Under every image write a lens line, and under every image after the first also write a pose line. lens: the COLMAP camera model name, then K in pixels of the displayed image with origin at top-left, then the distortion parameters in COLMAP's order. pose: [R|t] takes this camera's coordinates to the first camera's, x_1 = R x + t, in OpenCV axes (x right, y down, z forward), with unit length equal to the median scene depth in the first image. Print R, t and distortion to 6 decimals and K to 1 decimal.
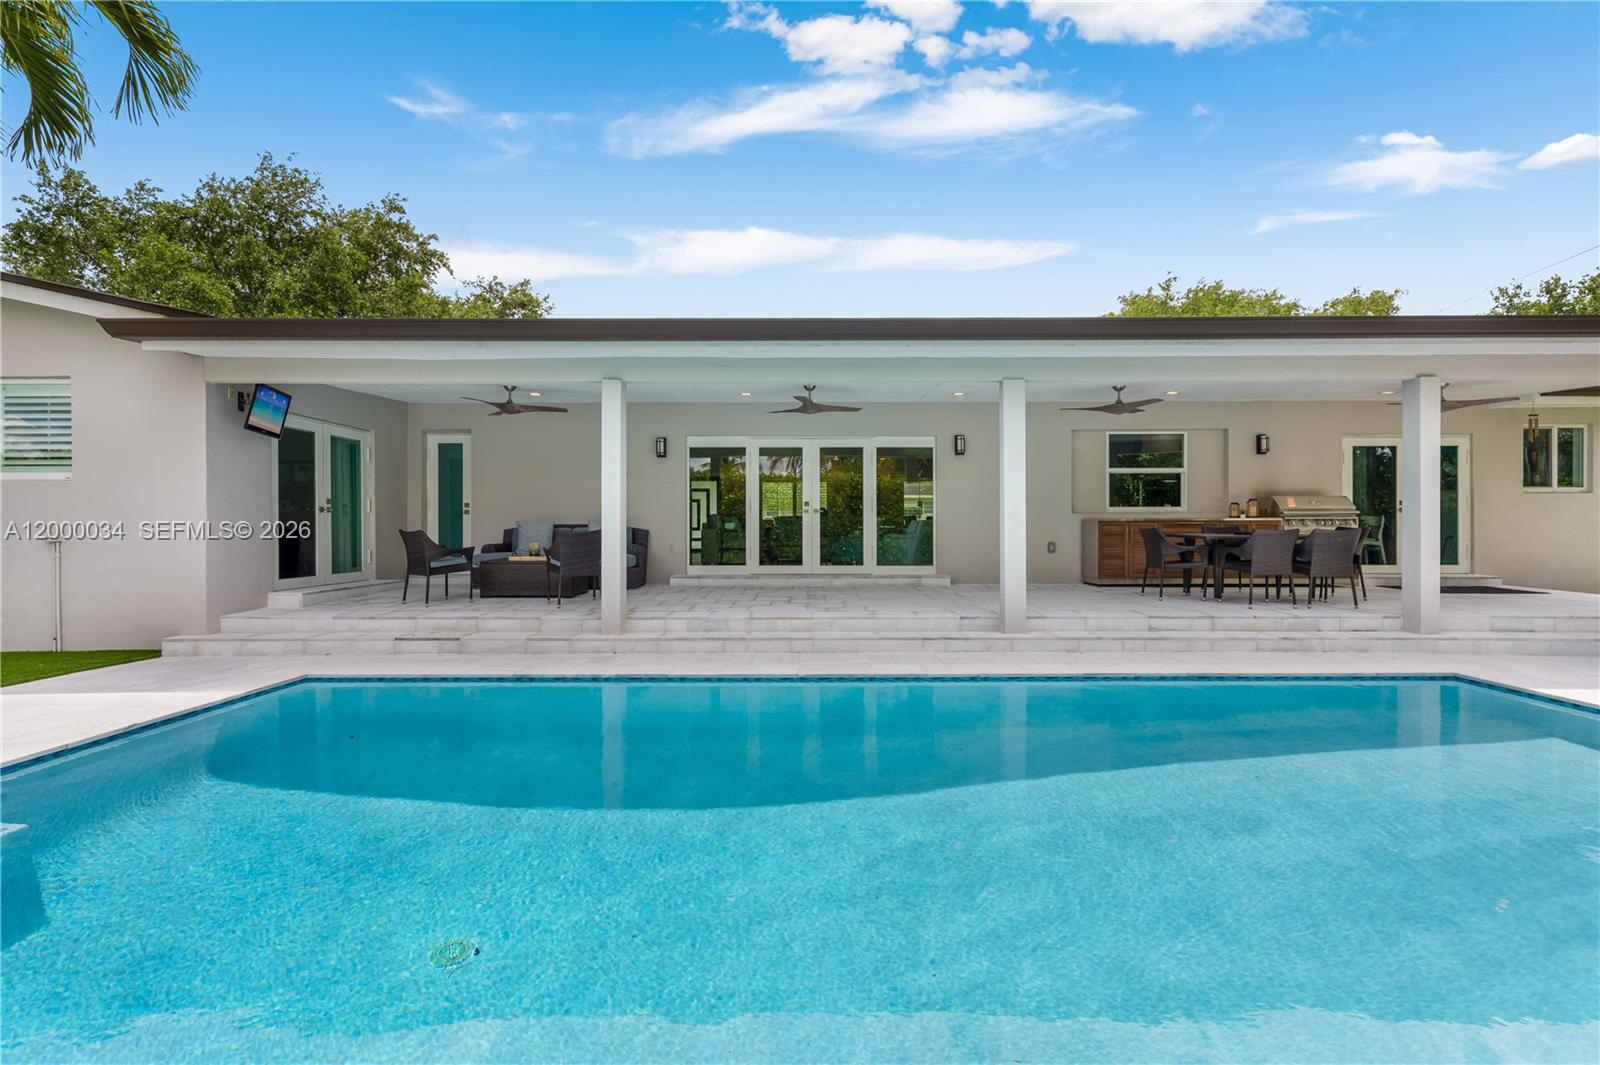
lens RADIAL K [[728.1, 0, 786.3], [0, 728.1, 534.4], [0, 0, 1]] dist [0.003059, -0.000229]
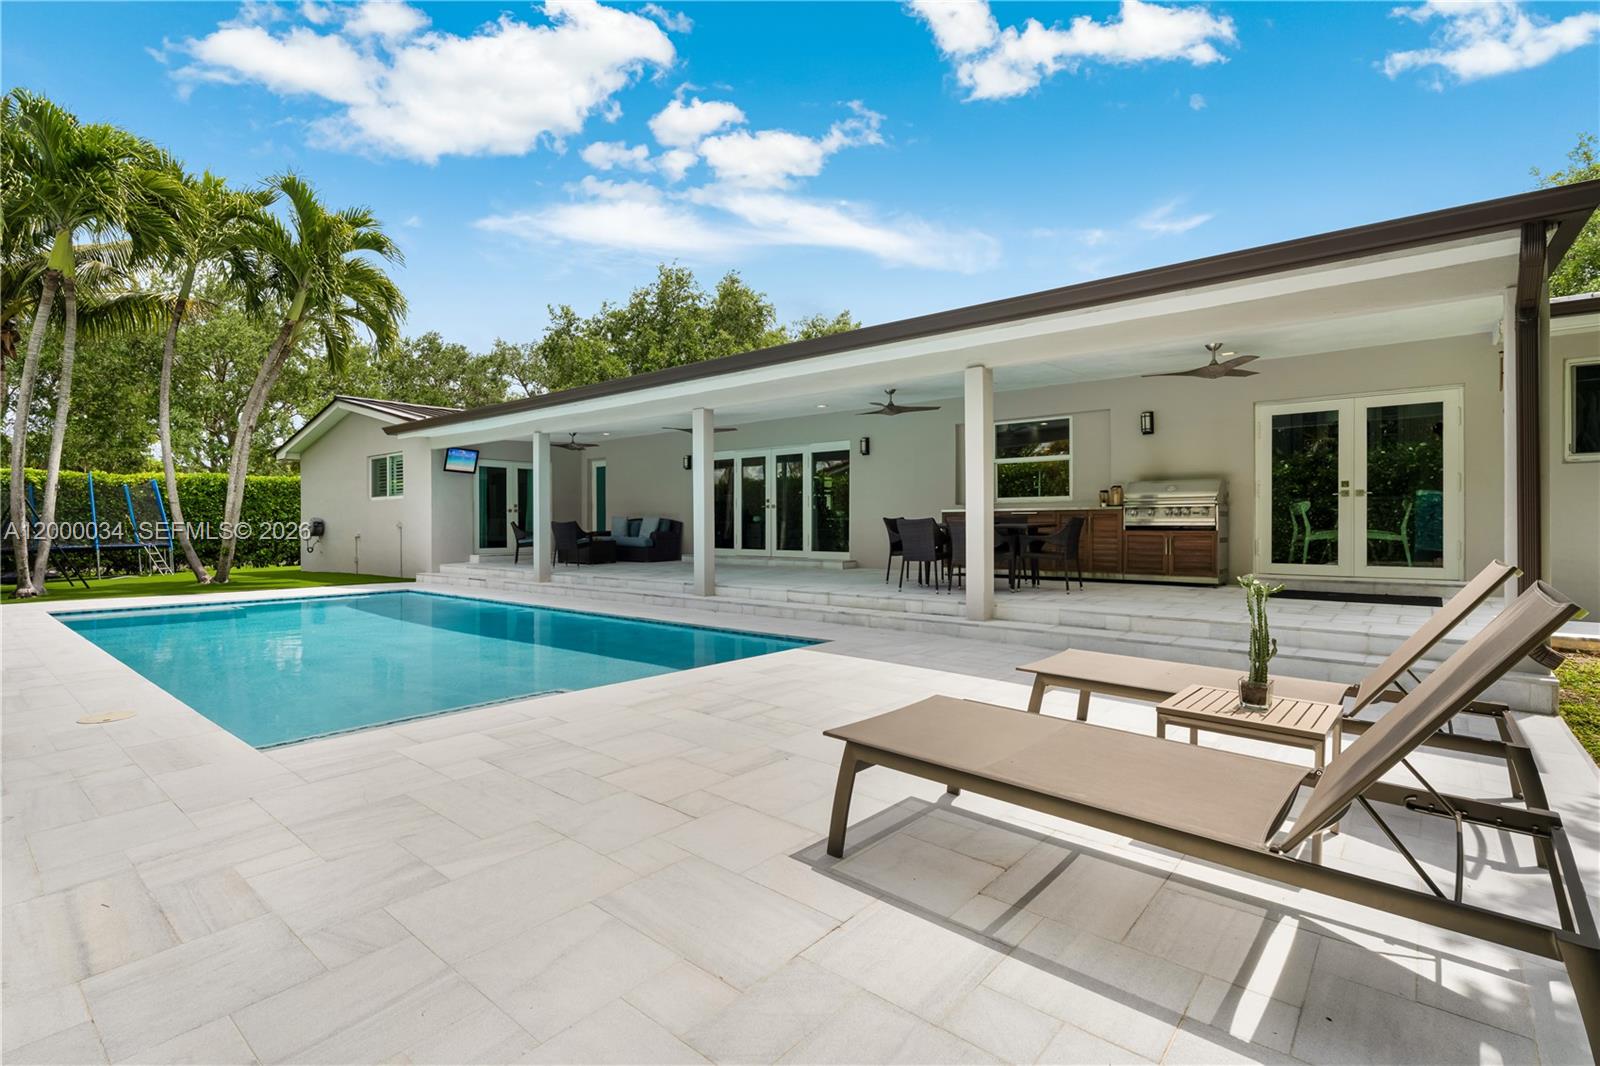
lens RADIAL K [[761.4, 0, 785.6], [0, 761.4, 518.4], [0, 0, 1]] dist [0.002633, 0.000301]
pose [[0.761679, -0.005117, -0.647934, 0.908642], [-0.001840, 0.999948, -0.010060, 0.002908], [0.647952, 0.008854, 0.761630, 0.009267]]
